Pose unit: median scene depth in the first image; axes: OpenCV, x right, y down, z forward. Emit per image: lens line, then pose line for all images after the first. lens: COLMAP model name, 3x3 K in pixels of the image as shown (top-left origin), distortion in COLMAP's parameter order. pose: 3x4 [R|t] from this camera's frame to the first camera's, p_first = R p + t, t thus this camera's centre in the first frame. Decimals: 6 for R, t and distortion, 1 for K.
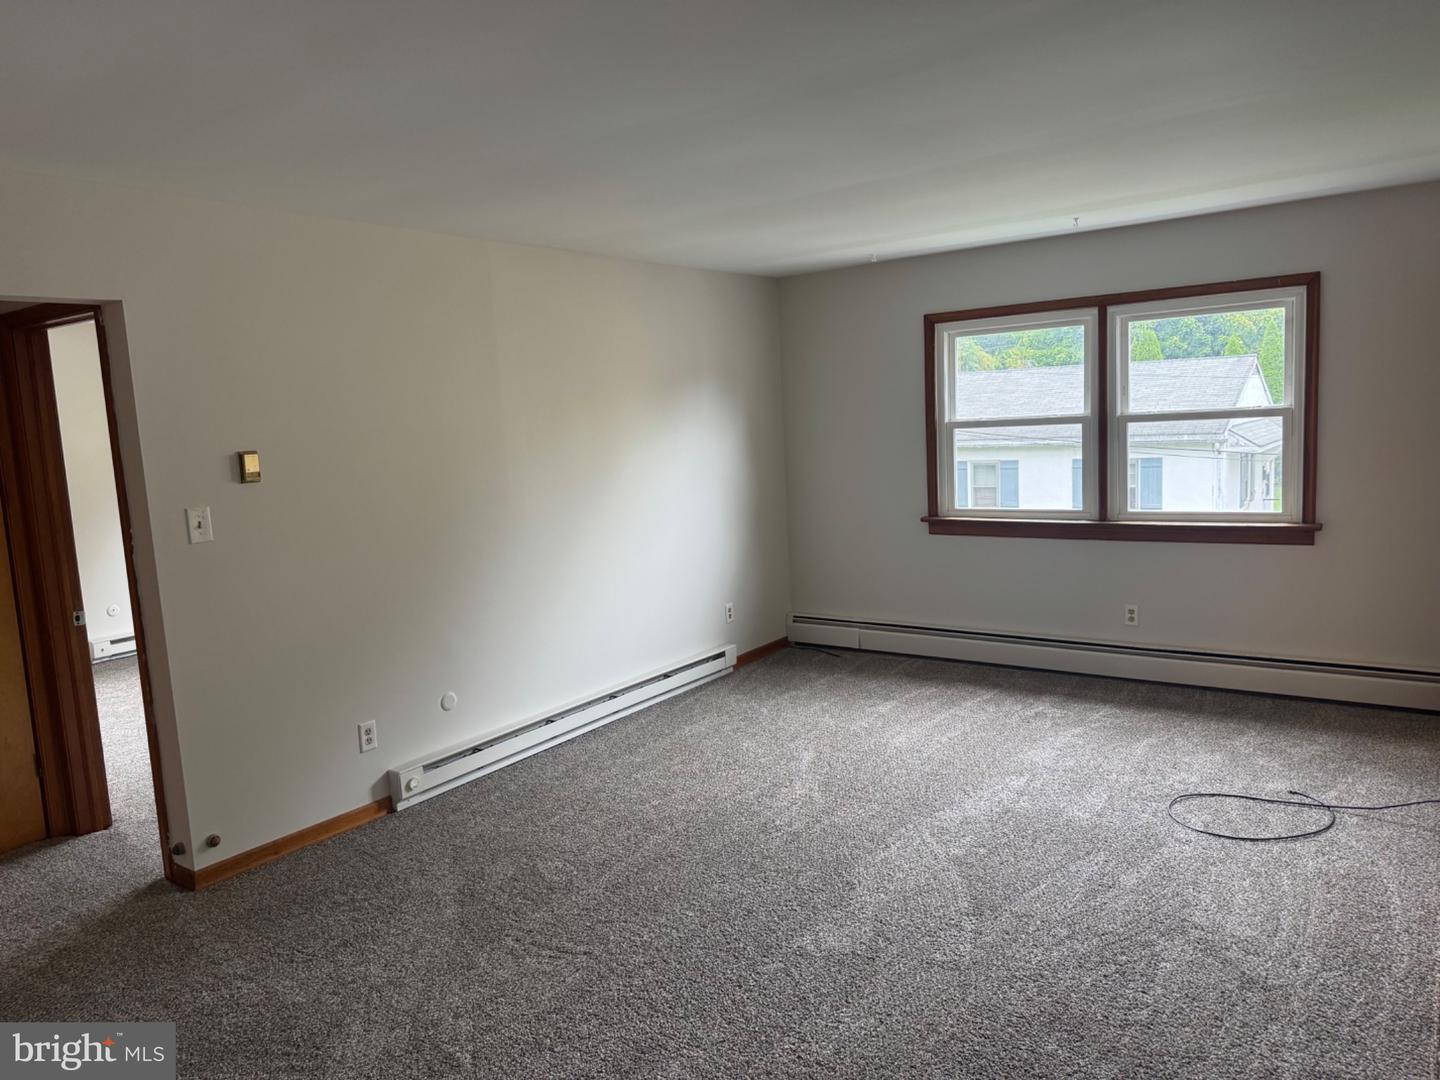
lens RADIAL K [[997.3, 0, 724.5], [0, 997.3, 531.6], [0, 0, 1]] dist [0.153697, -0.282604]
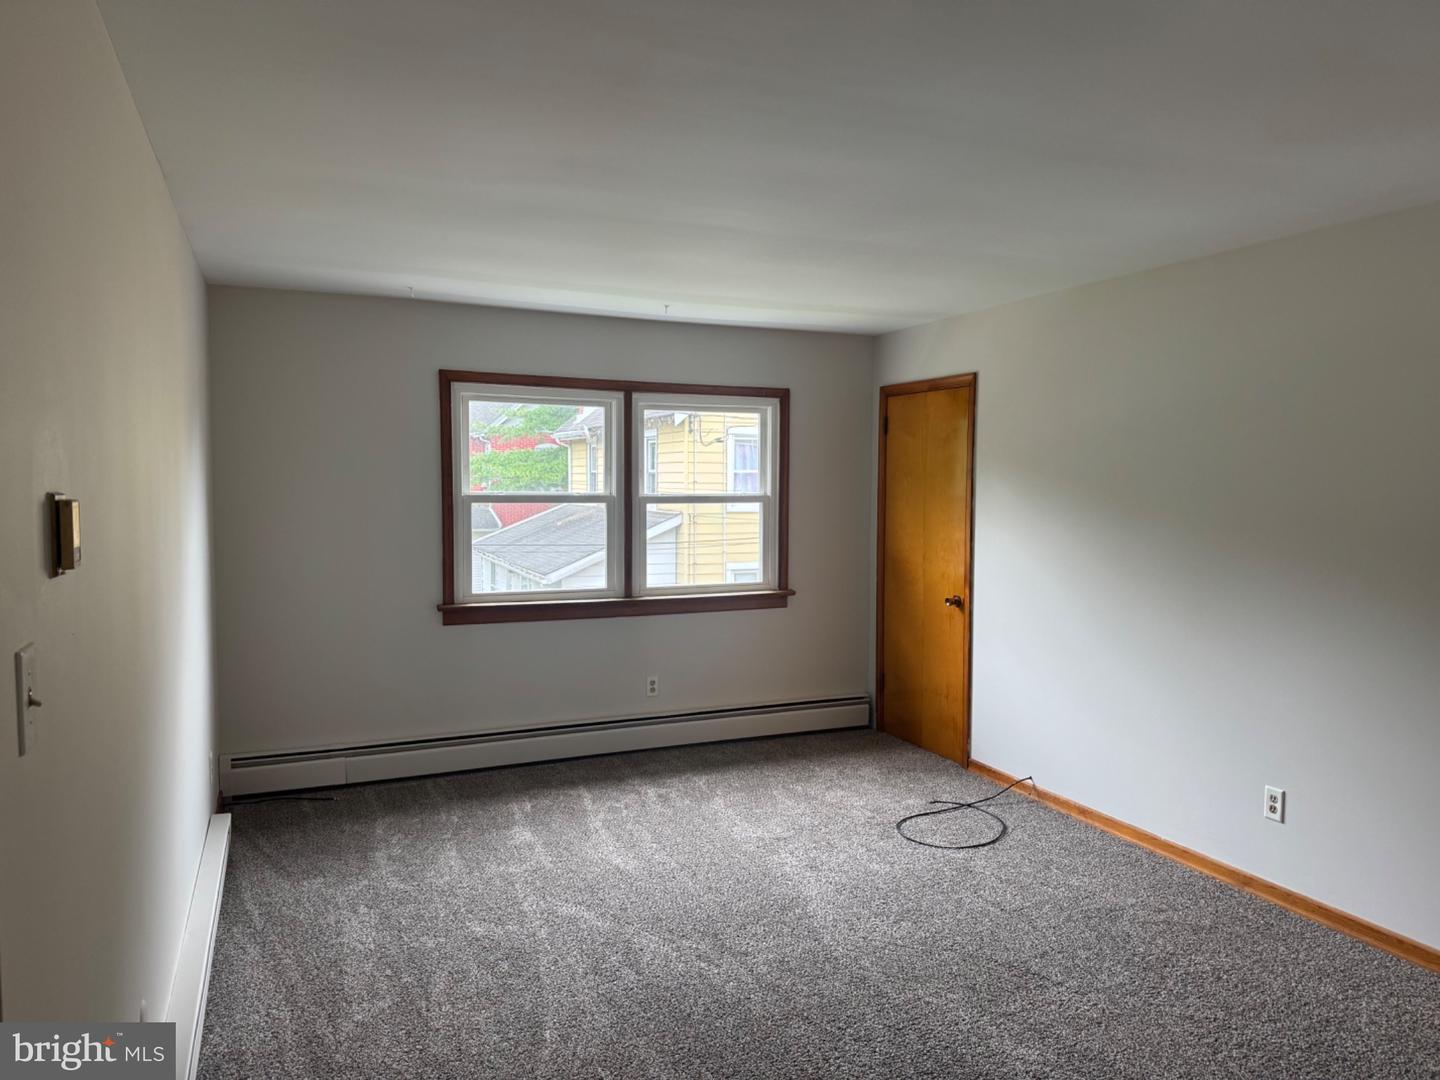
lens RADIAL K [[997.3, 0, 724.5], [0, 997.3, 531.6], [0, 0, 1]] dist [0.153697, -0.282604]
pose [[0.506304, 0.010031, 0.862296, -0.456196], [0.065118, 0.996633, -0.049829, -0.020478], [-0.859893, 0.081379, 0.503946, 0.402083]]
